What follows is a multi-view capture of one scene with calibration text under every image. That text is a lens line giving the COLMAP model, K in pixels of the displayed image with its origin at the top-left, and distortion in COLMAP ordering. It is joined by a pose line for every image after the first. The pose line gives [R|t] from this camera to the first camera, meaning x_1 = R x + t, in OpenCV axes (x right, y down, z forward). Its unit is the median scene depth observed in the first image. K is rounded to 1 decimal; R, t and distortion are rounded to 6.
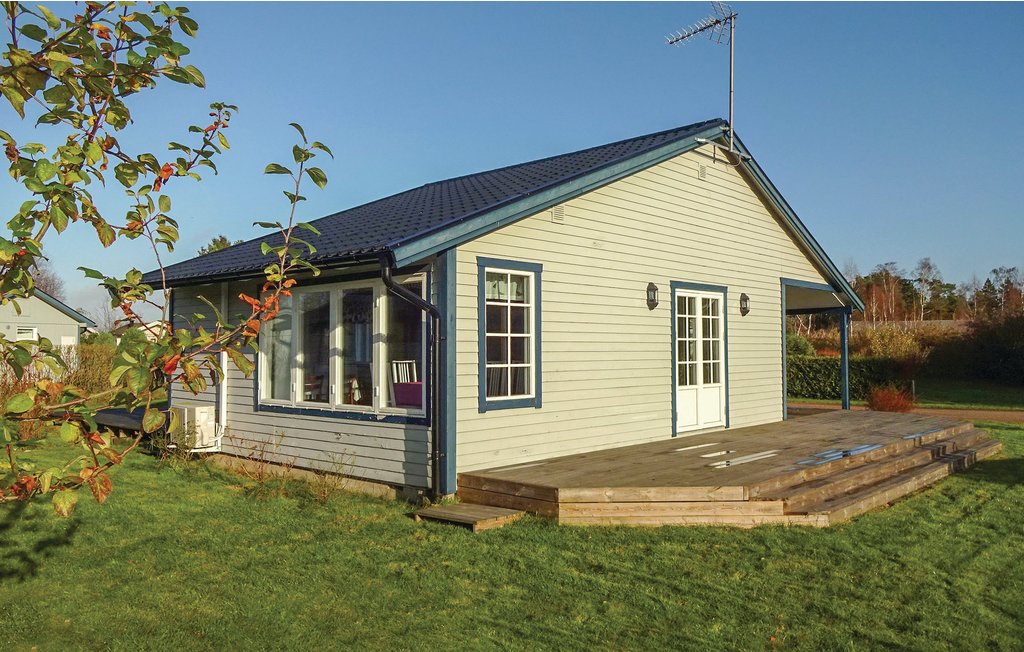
lens RADIAL K [[775.3, 0, 512.0], [0, 775.3, 326.0], [0, 0, 1]] dist [-0.000909, 0.000127]
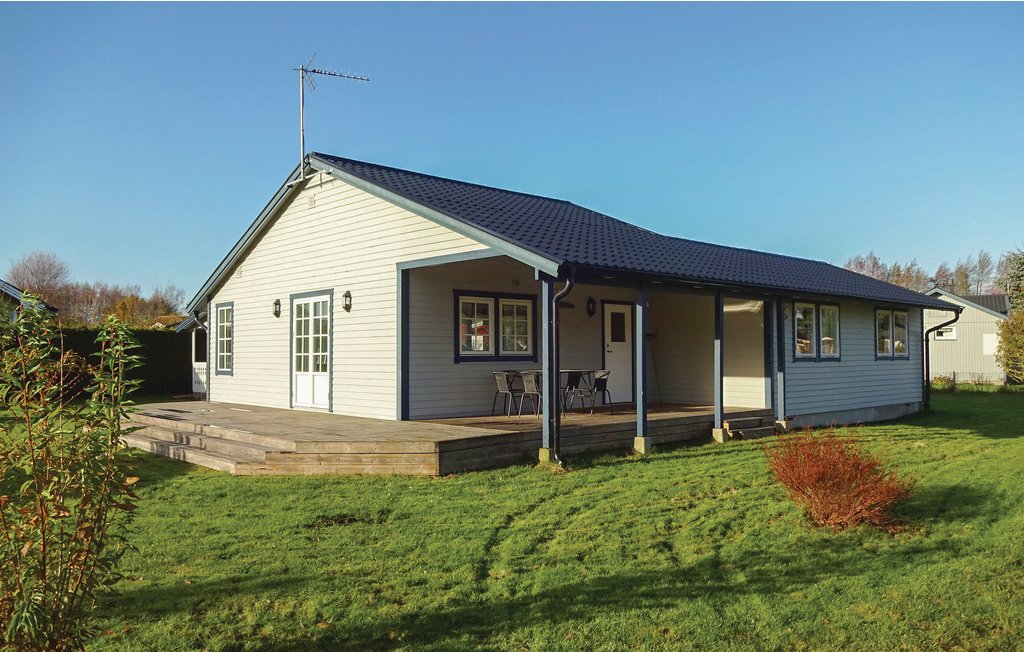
lens RADIAL K [[775.3, 0, 512.0], [0, 775.3, 326.0], [0, 0, 1]] dist [-0.000909, 0.000127]
pose [[-0.083692, -0.028375, -0.996088, 1.490842], [0.040209, 0.998684, -0.031827, 0.055042], [0.995680, -0.042715, -0.082441, 1.452912]]
